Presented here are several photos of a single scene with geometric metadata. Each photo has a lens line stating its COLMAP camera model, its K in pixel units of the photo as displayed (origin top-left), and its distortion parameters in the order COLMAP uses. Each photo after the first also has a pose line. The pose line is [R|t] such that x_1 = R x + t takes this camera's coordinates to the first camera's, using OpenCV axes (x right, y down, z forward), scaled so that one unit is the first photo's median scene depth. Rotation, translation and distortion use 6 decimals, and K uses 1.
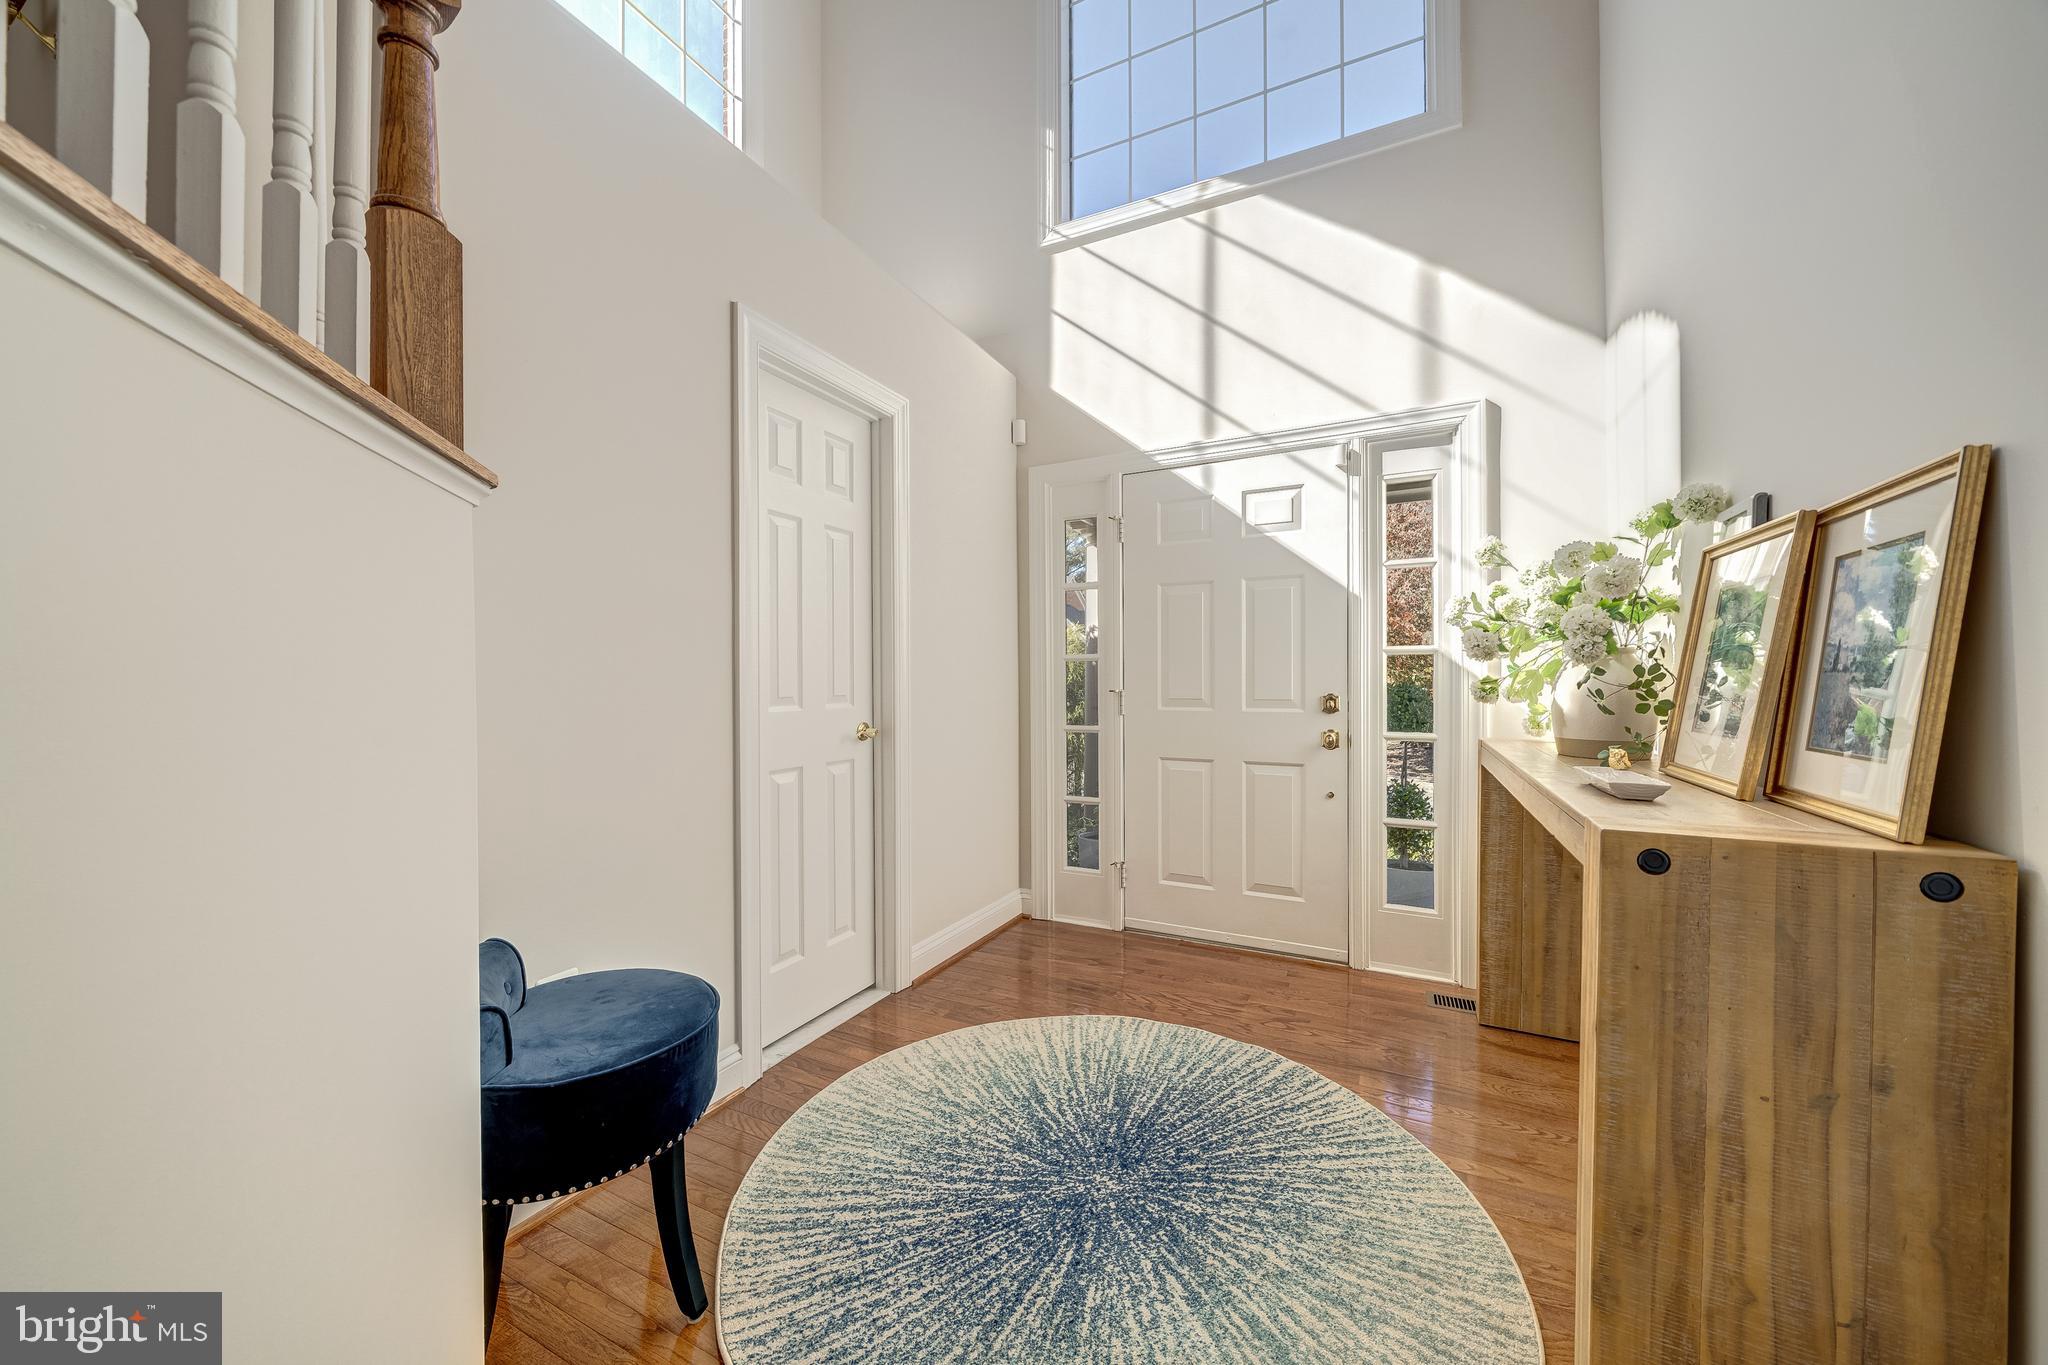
lens RADIAL K [[737.0, 0, 1008.5], [0, 737.0, 675.9], [0, 0, 1]] dist [-0.001515, -0.000288]
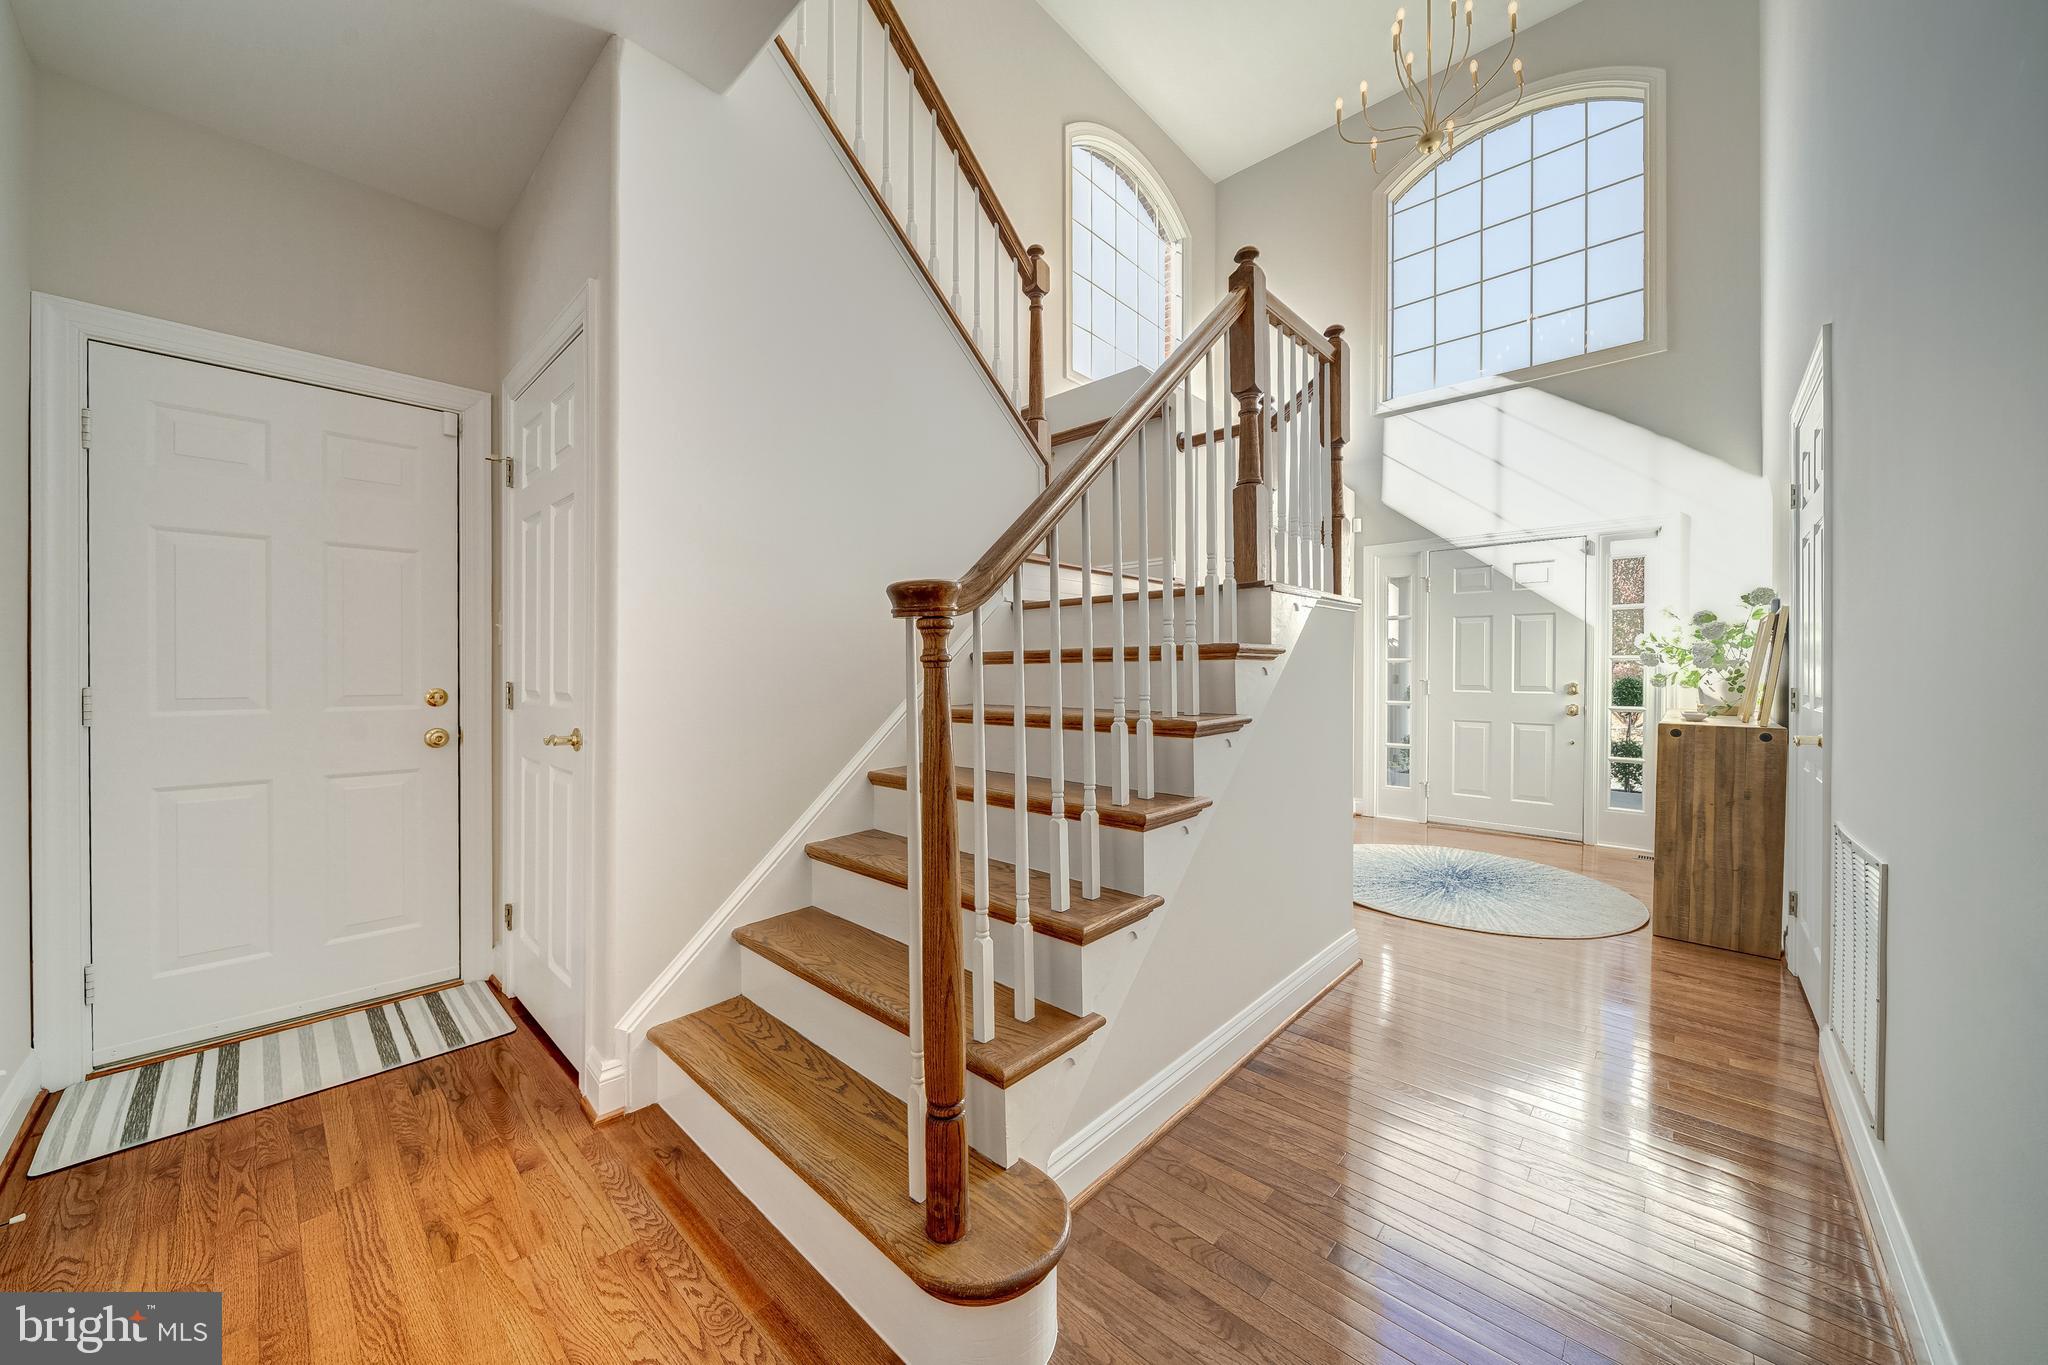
lens RADIAL K [[700.9, 0, 1012.1], [0, 700.9, 672.2], [0, 0, 1]] dist [-0.000539, 0.000054]
pose [[0.958495, 0.008520, -0.284982, -0.534506], [-0.006742, 0.999951, 0.007216, -0.006628], [0.285029, -0.004995, 0.958506, -1.433564]]
